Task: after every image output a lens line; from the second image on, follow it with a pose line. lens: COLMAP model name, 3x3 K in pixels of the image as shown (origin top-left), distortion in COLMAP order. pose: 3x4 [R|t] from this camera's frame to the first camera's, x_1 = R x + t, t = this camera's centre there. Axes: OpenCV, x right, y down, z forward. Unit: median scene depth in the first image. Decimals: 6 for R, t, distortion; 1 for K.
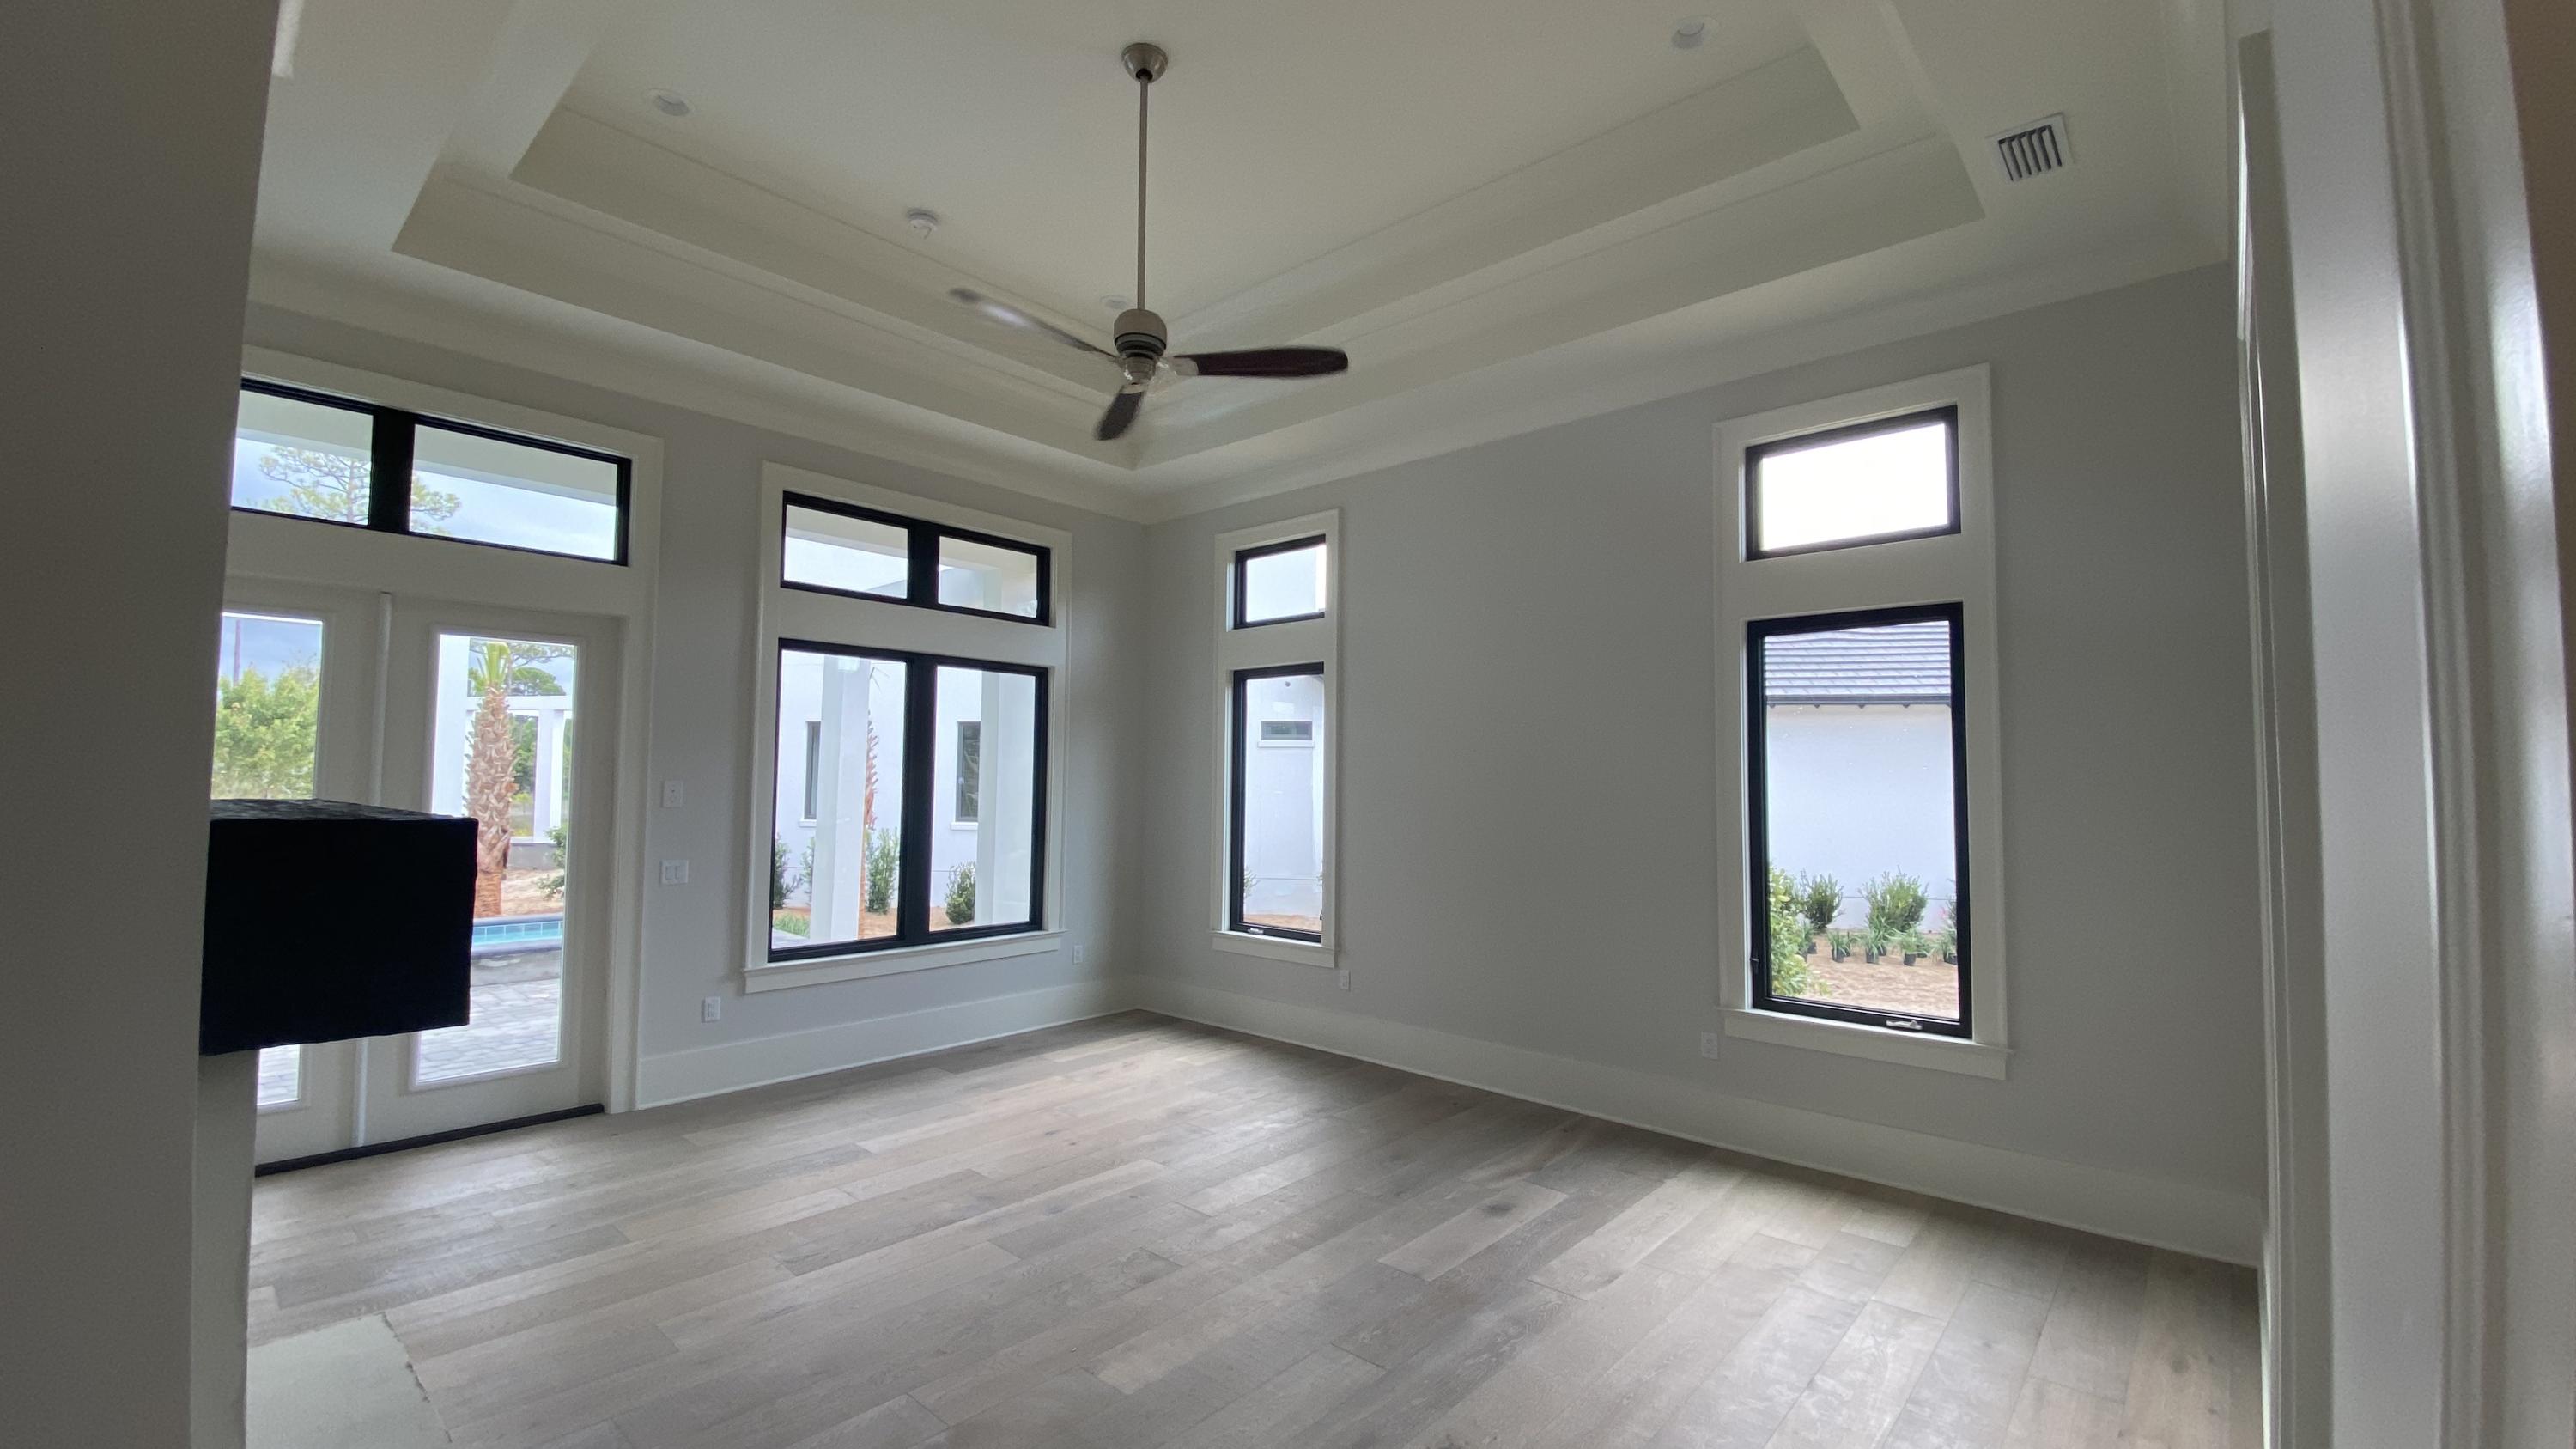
lens RADIAL K [[1030.0, 0, 1288.0], [0, 1030.0, 724.5], [0, 0, 1]] dist [0.025475, -0.020905]
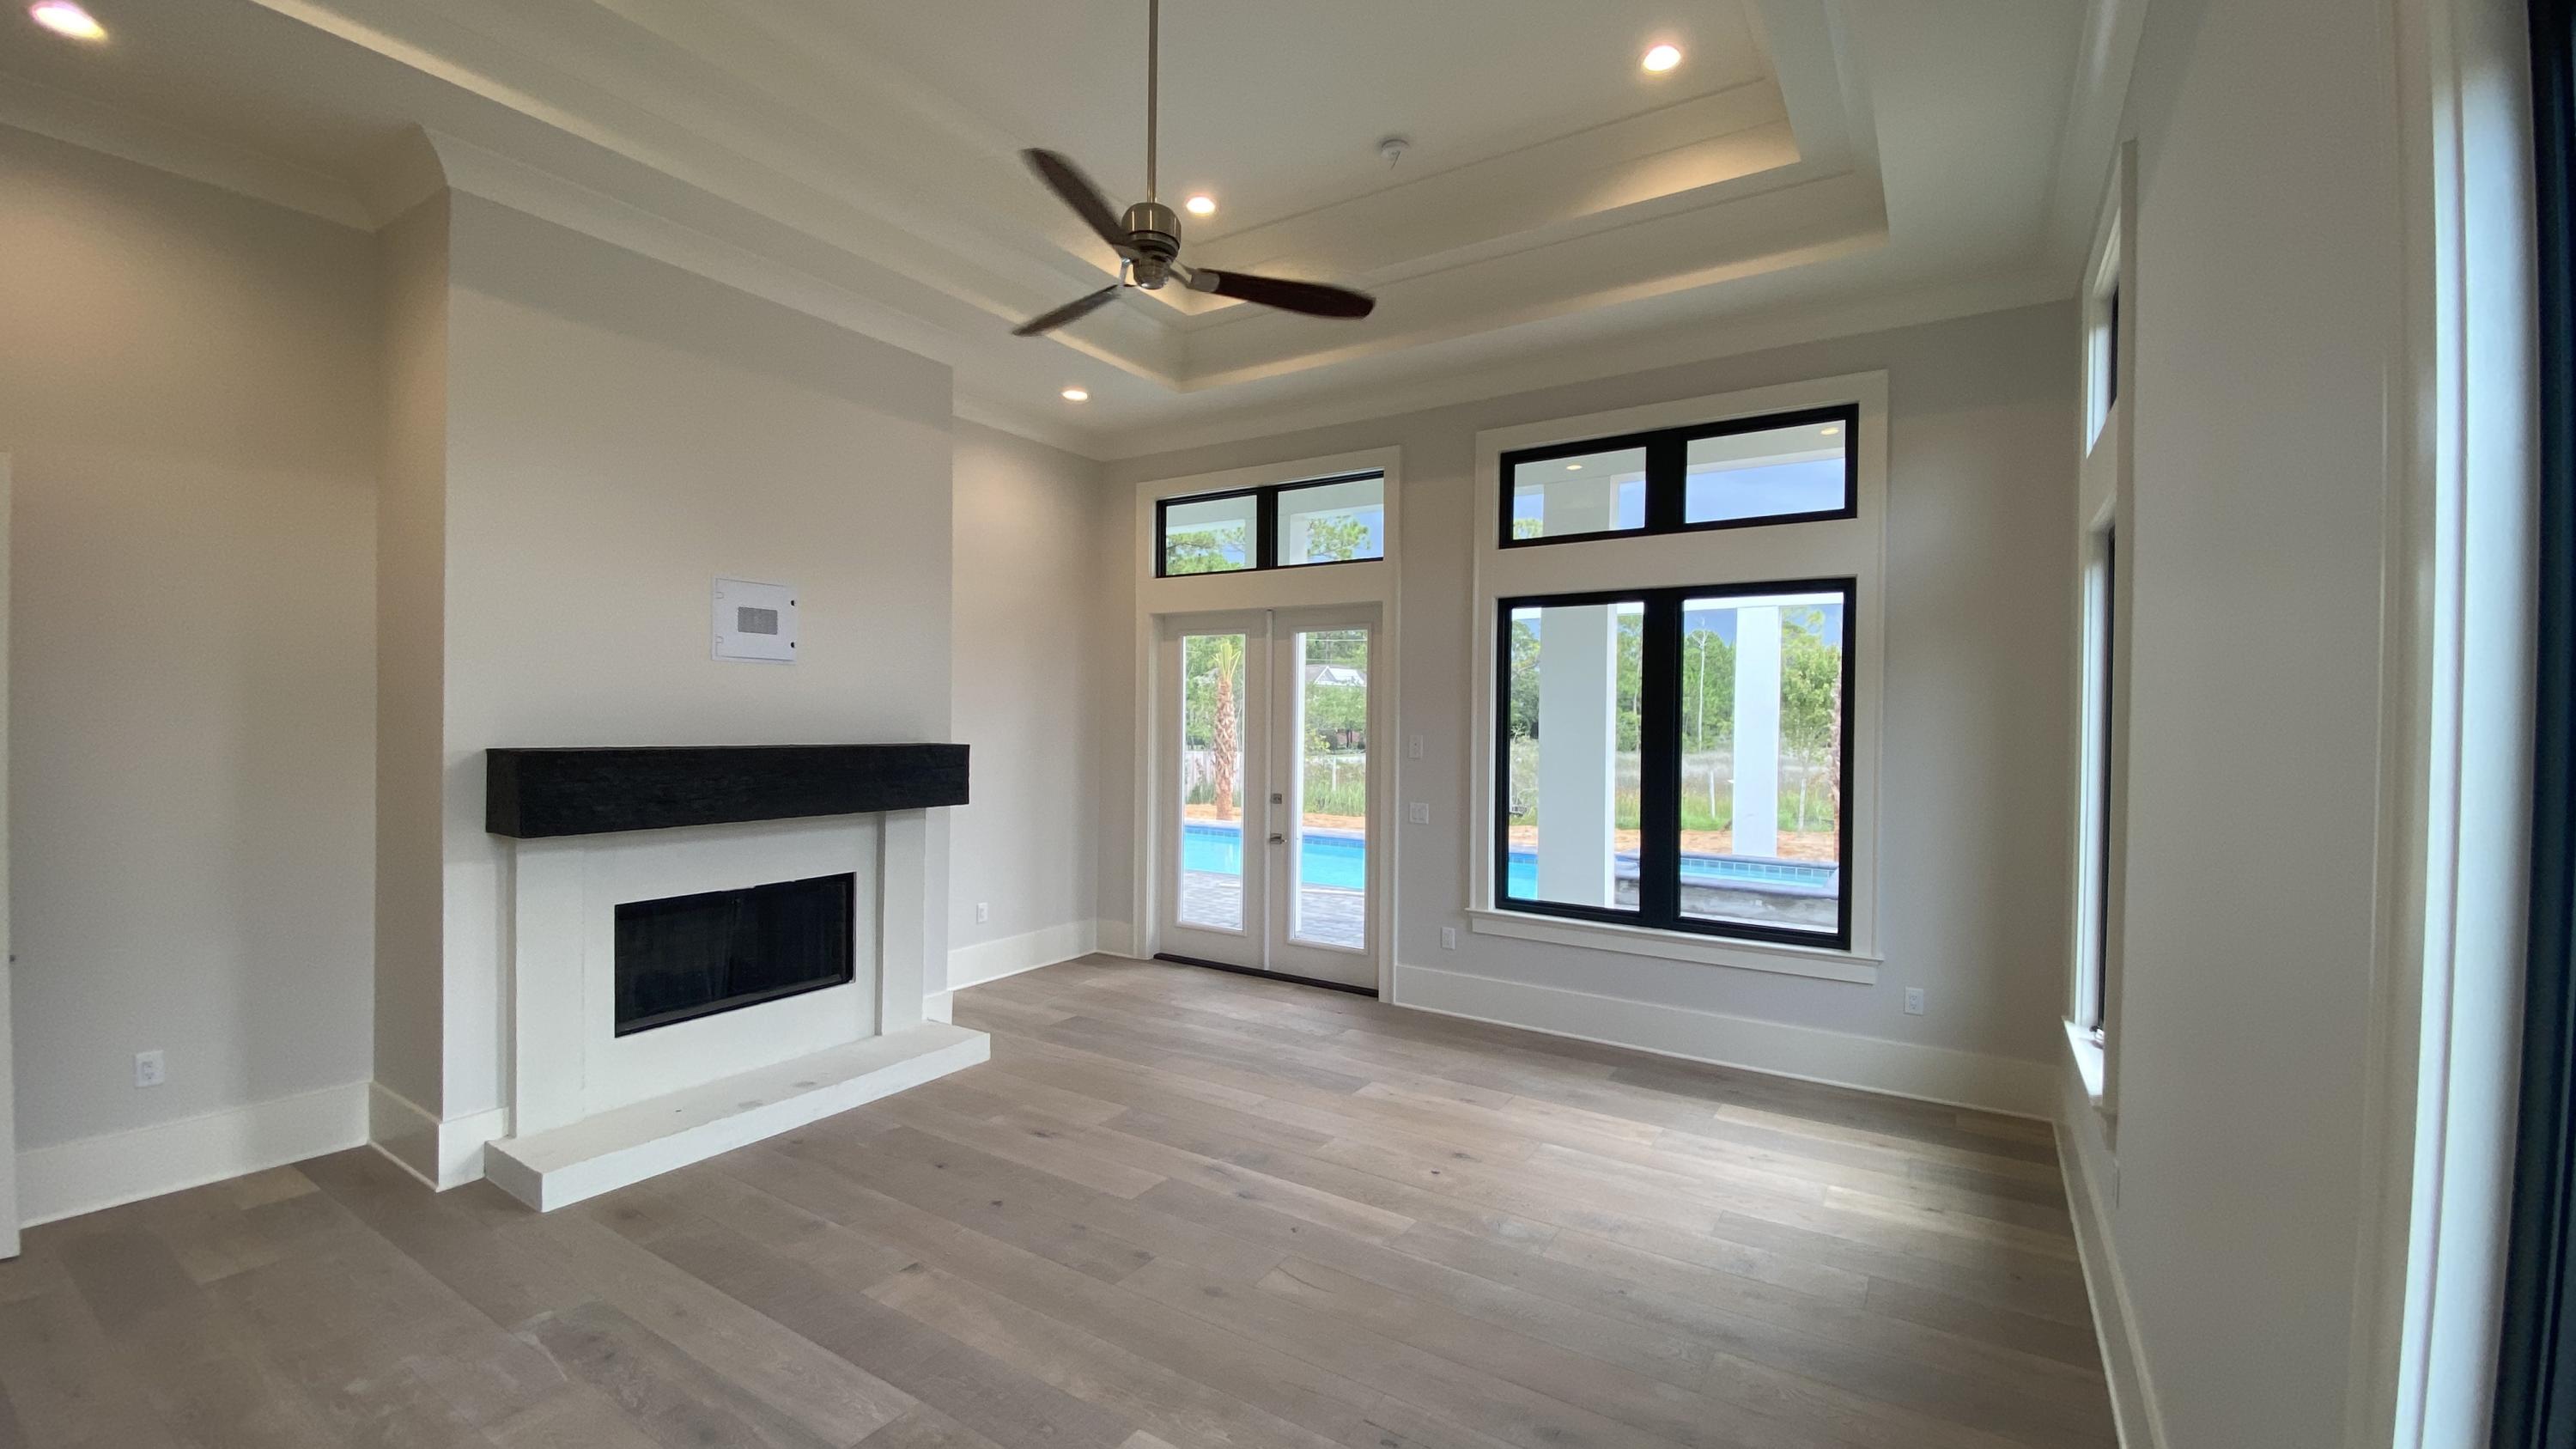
lens RADIAL K [[1030.0, 0, 1288.0], [0, 1030.0, 724.5], [0, 0, 1]] dist [0.025475, -0.020905]
pose [[0.157995, -0.001648, -0.987439, 0.506934], [0.048812, 0.998789, 0.006144, 0.027008], [0.986233, -0.049169, 0.157884, 0.647766]]
